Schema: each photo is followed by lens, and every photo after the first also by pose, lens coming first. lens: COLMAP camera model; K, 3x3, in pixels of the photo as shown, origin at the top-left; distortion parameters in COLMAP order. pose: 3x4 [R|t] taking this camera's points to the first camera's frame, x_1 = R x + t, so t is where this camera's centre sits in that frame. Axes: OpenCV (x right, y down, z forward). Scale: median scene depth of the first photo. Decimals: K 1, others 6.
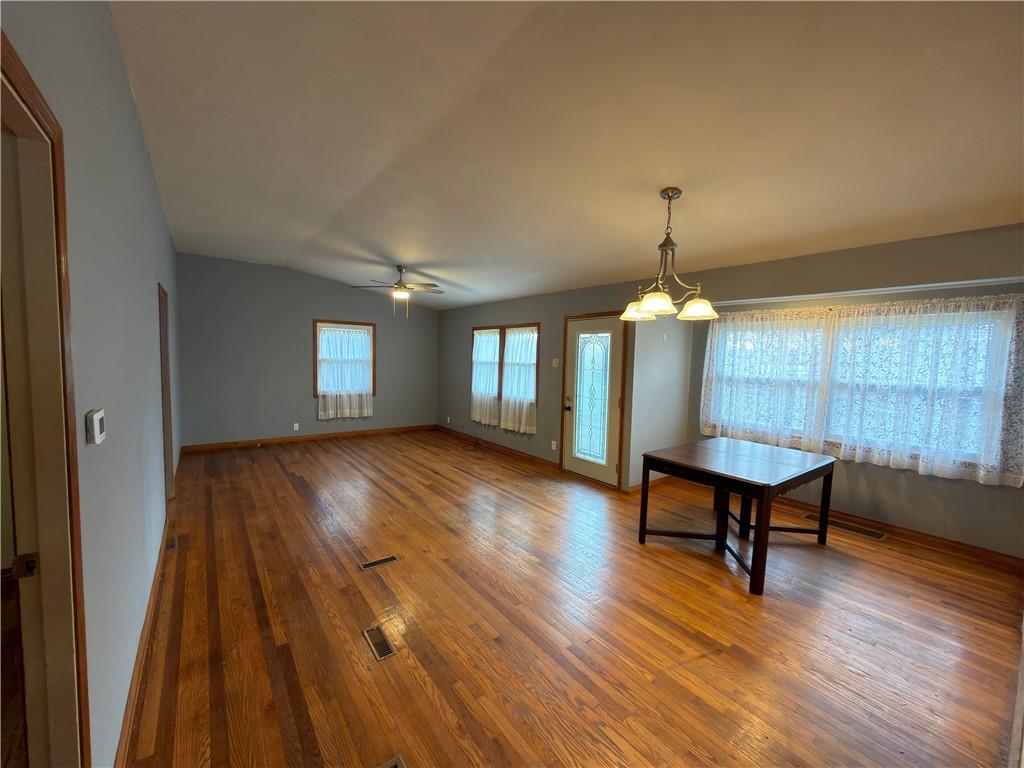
lens RADIAL K [[408.0, 0, 505.2], [0, 408.0, 382.8], [0, 0, 1]] dist [0.001399, -0.000244]
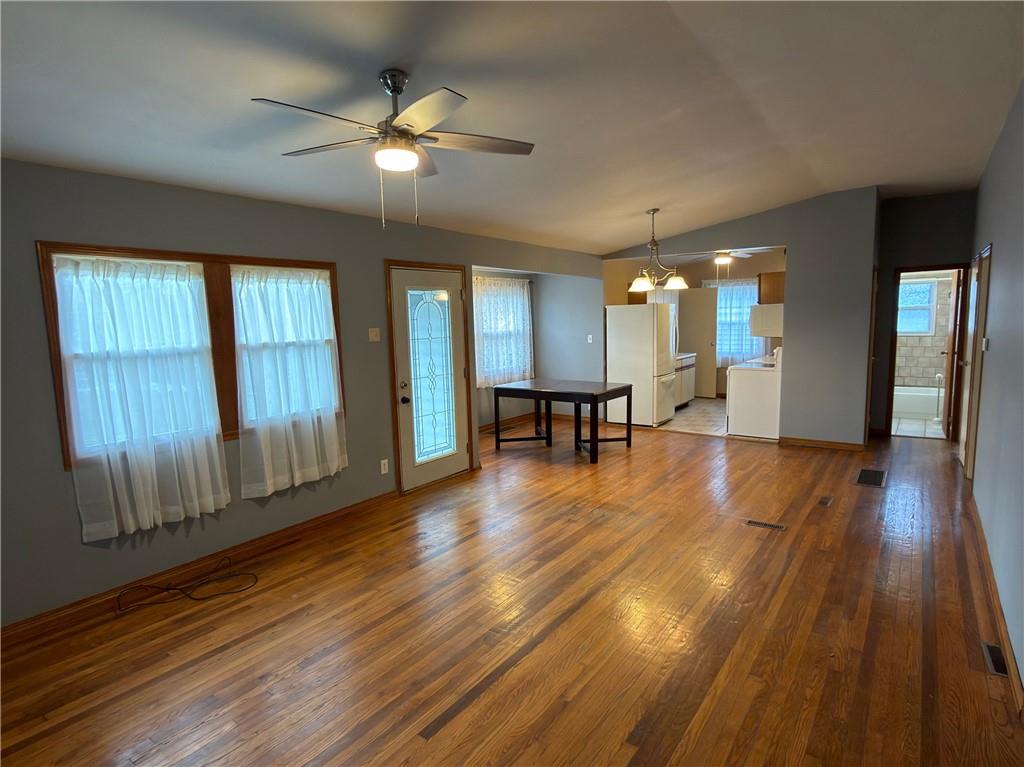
lens RADIAL K [[592.4, 0, 507.4], [0, 592.4, 382.4], [0, 0, 1]] dist [-0.005402, -0.000339]
pose [[-0.317184, -0.125813, 0.939982, -0.803898], [0.077433, 0.984416, 0.157889, -0.105744], [-0.945198, 0.122866, -0.302499, 1.119072]]
